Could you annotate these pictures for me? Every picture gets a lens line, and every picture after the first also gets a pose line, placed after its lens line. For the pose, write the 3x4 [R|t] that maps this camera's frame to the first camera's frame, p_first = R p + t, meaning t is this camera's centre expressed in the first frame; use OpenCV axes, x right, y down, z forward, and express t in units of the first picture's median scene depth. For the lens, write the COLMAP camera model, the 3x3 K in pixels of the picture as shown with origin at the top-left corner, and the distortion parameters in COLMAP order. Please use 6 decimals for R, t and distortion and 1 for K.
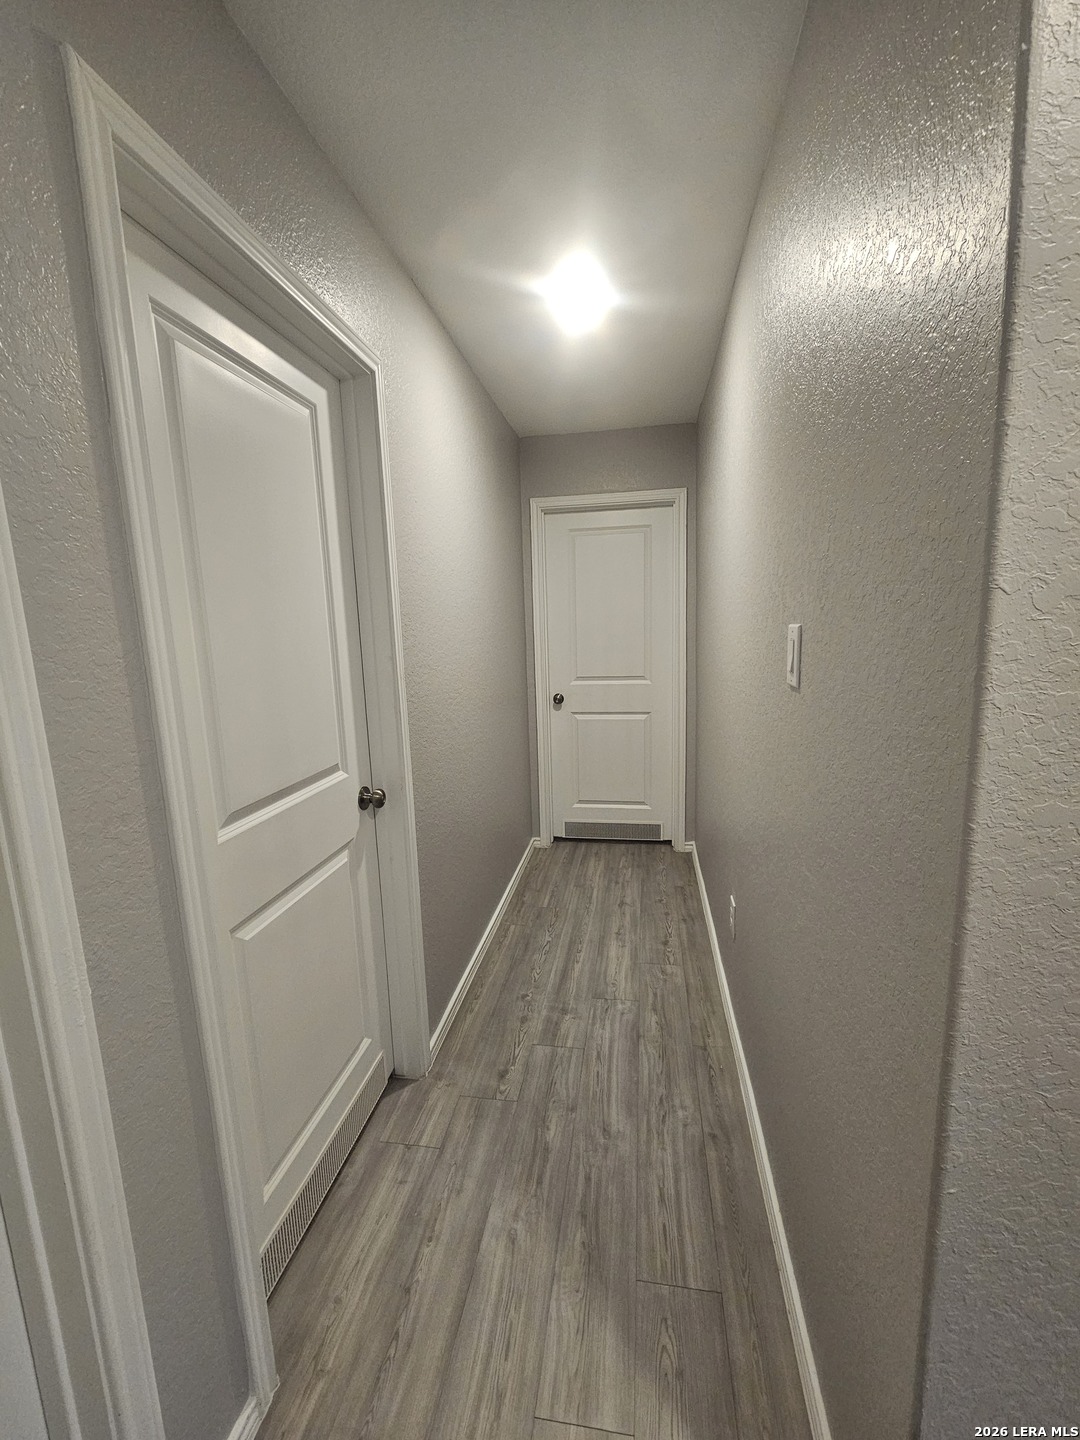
lens RADIAL K [[591.8, 0, 544.3], [0, 591.8, 724.0], [0, 0, 1]] dist [0.000569, -0.000021]
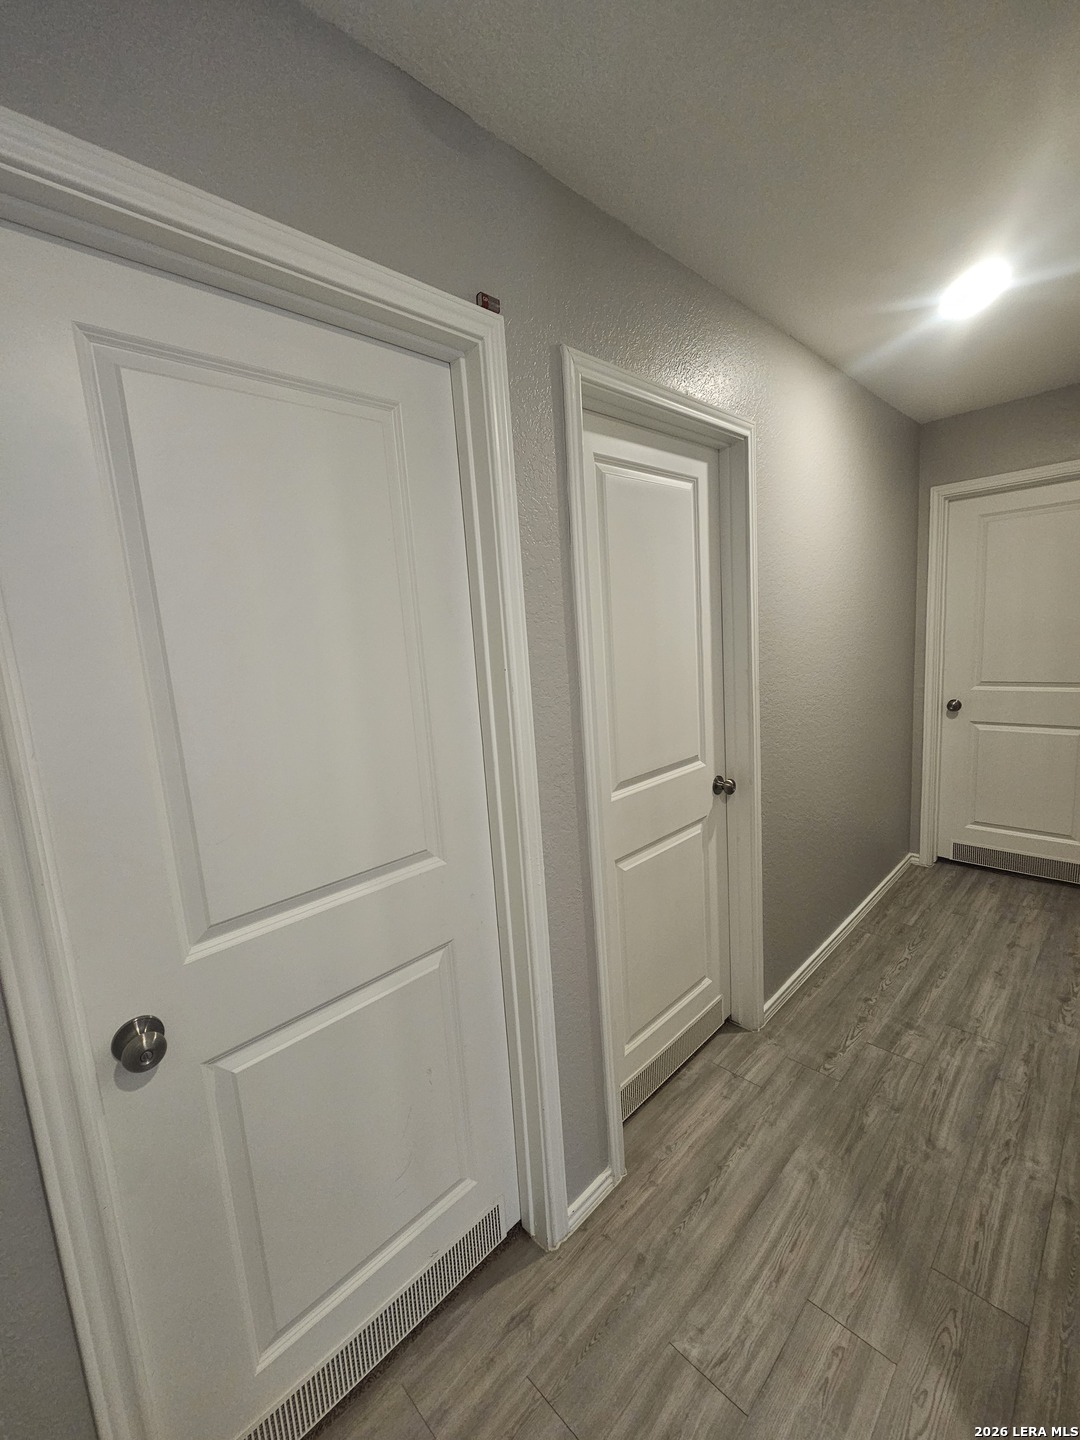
lens RADIAL K [[591.8, 0, 544.3], [0, 591.8, 724.0], [0, 0, 1]] dist [0.000569, -0.000021]
pose [[0.804789, 0.063852, -0.590116, 0.121765], [-0.054822, 0.997944, 0.033215, -0.022154], [0.591024, 0.005620, 0.806635, -0.205165]]
